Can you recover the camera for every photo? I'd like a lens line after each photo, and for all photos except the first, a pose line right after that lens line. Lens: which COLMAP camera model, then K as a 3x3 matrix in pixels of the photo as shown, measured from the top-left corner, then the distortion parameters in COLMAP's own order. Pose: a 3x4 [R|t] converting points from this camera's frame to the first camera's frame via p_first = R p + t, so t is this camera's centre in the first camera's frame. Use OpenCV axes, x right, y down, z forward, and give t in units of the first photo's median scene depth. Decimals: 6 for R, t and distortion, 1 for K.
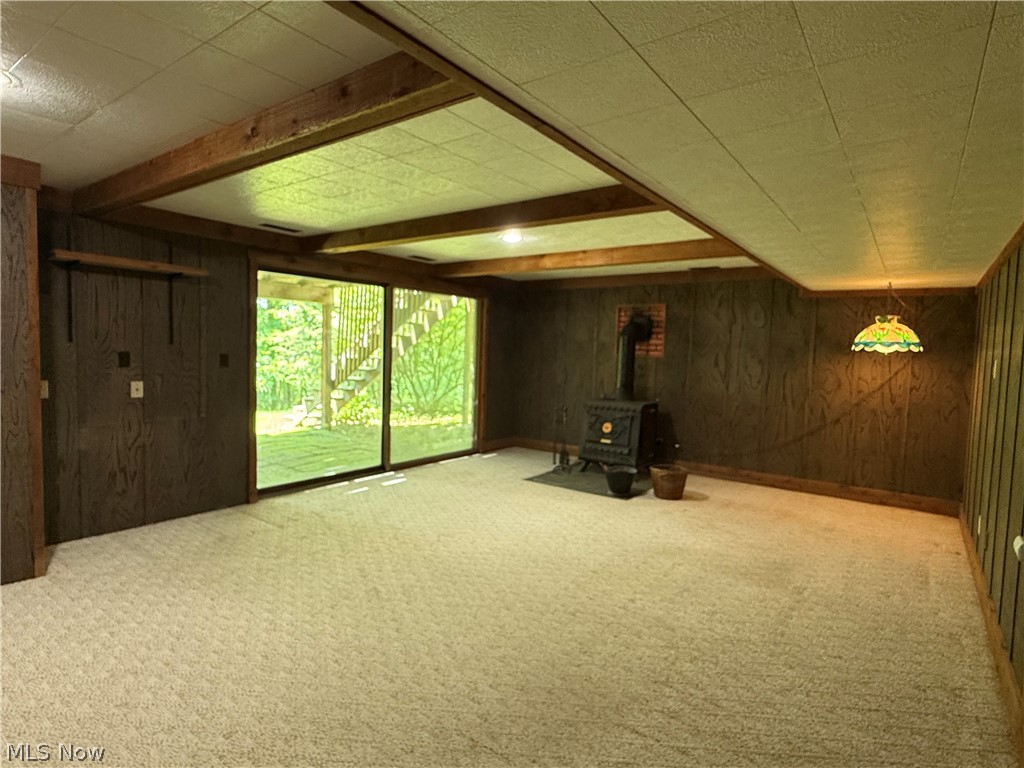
lens RADIAL K [[550.3, 0, 509.3], [0, 550.3, 384.7], [0, 0, 1]] dist [-0.001126, -0.000286]
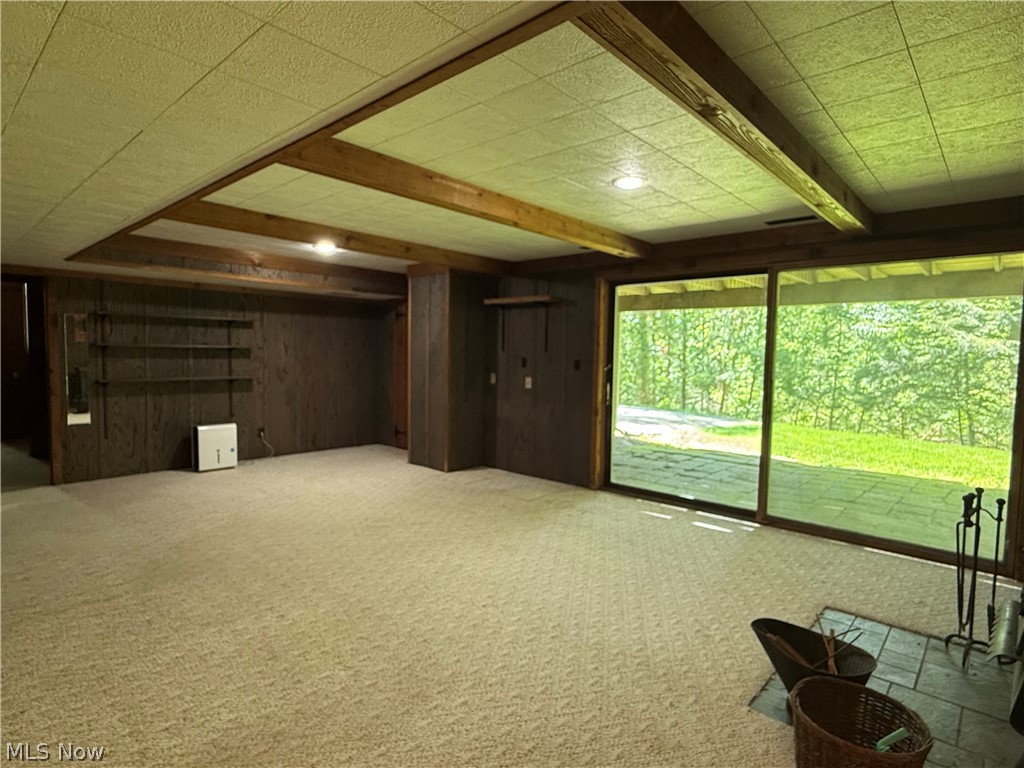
lens RADIAL K [[550.3, 0, 509.3], [0, 550.3, 384.7], [0, 0, 1]] dist [-0.001126, -0.000286]
pose [[-0.097796, 0.027480, -0.994827, 0.690143], [-0.086655, 0.995587, 0.036020, -0.029931], [0.991427, 0.089729, -0.094983, 0.920503]]
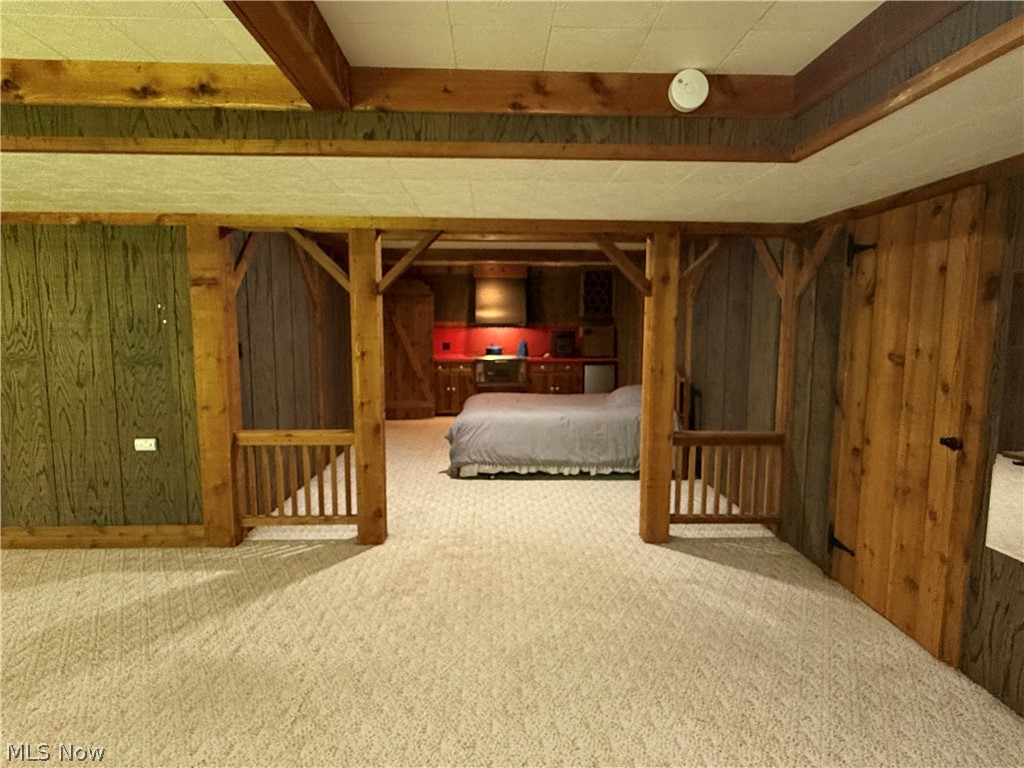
lens RADIAL K [[550.3, 0, 509.3], [0, 550.3, 384.7], [0, 0, 1]] dist [-0.001126, -0.000286]
pose [[-0.622749, -0.118428, 0.773407, -0.421168], [0.029064, 0.984295, 0.174123, -0.053712], [-0.781881, 0.130913, -0.609527, 0.504171]]
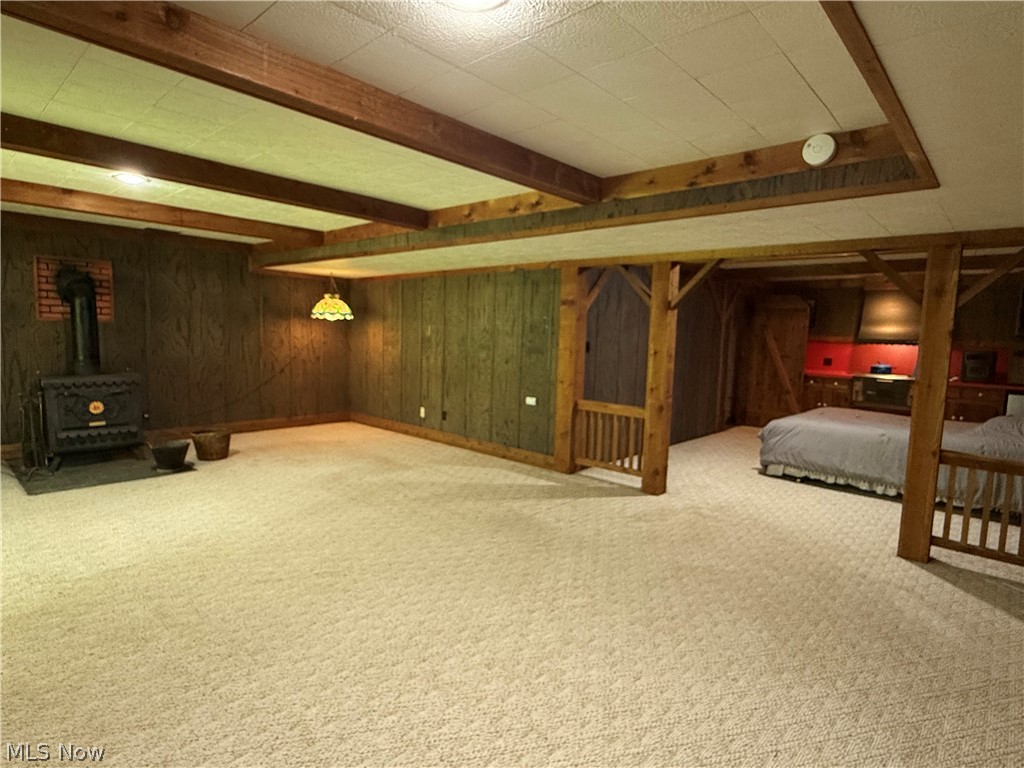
lens RADIAL K [[550.3, 0, 509.3], [0, 550.3, 384.7], [0, 0, 1]] dist [-0.001126, -0.000286]
pose [[0.108382, -0.122864, 0.986488, -0.748551], [0.036332, 0.992160, 0.119579, -0.044034], [-0.993445, 0.022881, 0.111996, 0.361767]]
